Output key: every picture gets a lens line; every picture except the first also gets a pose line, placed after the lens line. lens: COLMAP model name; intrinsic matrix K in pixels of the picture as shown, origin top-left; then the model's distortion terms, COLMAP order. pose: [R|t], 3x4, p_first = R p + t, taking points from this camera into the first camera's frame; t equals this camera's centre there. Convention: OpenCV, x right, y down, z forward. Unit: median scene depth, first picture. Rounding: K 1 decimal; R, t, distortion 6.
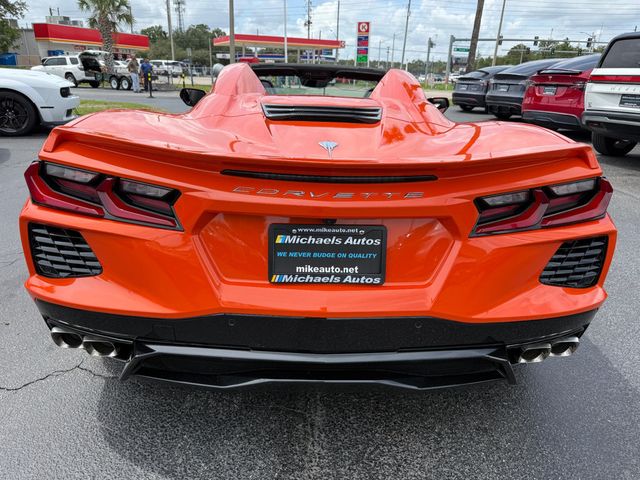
lens RADIAL K [[475.9, 0, 319.3], [0, 475.9, 239.0], [0, 0, 1]] dist [0.027340, -0.033416]
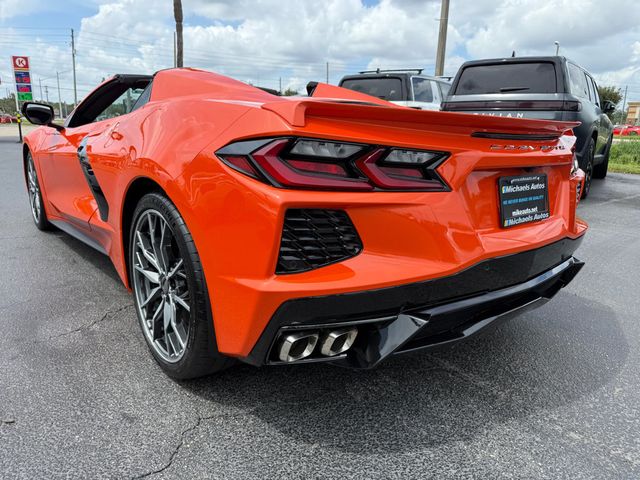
lens RADIAL K [[475.9, 0, 321.0], [0, 475.9, 244.7], [0, 0, 1]] dist [0.027340, -0.033416]
pose [[0.788345, -0.159124, 0.594299, -1.167915], [0.201770, 0.979418, -0.005411, 0.048736], [-0.581206, 0.124177, 0.804226, 0.315700]]
